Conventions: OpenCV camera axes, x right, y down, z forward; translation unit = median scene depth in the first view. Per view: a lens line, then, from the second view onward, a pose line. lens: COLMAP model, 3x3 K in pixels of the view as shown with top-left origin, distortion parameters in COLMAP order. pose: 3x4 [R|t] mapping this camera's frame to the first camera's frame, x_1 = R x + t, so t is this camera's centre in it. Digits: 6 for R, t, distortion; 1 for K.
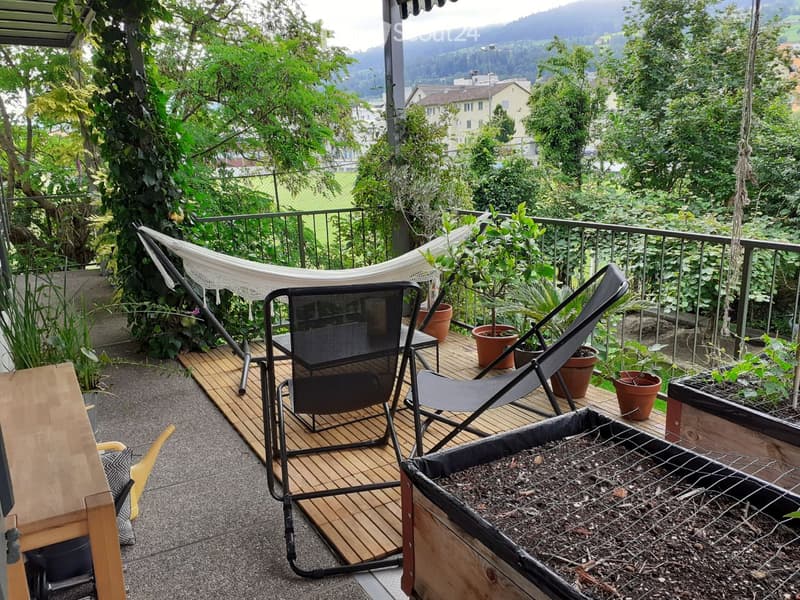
lens RADIAL K [[655.6, 0, 400.0], [0, 655.6, 300.0], [0, 0, 1]] dist [0.012413, 0.003831]
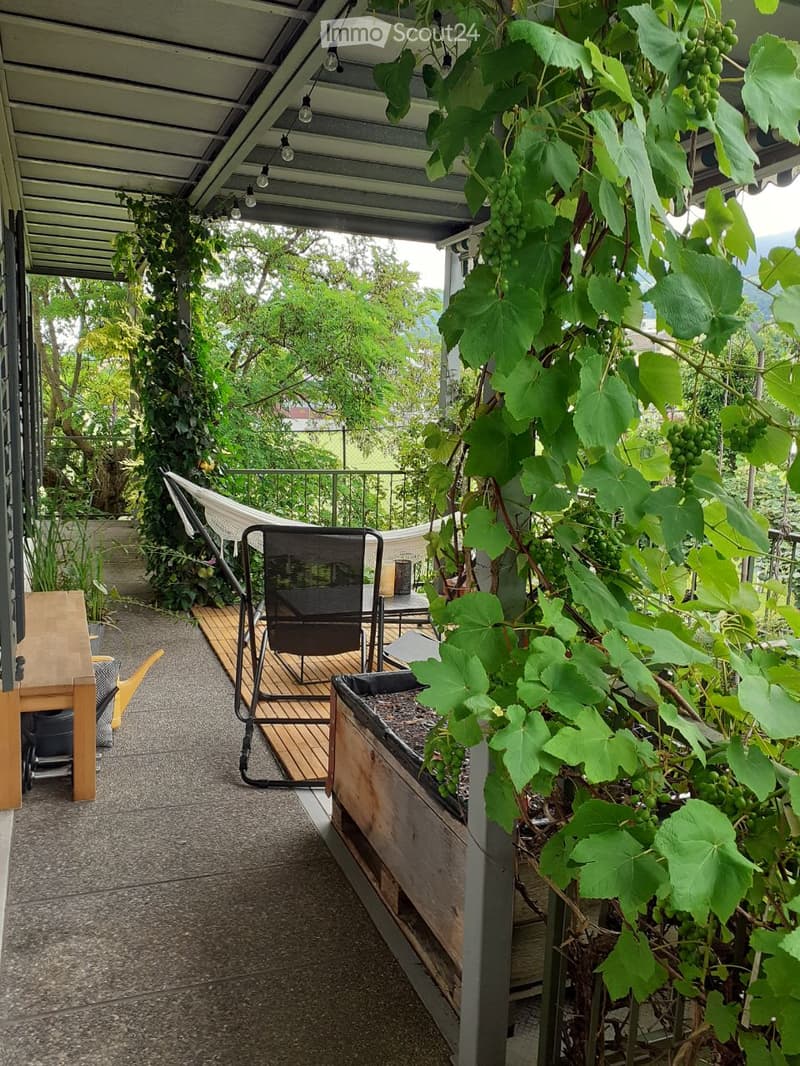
lens RADIAL K [[853.0, 0, 405.2], [0, 853.0, 512.8], [0, 0, 1]] dist [0.136934, -0.253195]
pose [[0.987941, 0.078081, -0.133699, 0.134548], [-0.091205, 0.991288, -0.095027, 0.039178], [0.125114, 0.106075, 0.986456, -0.228509]]
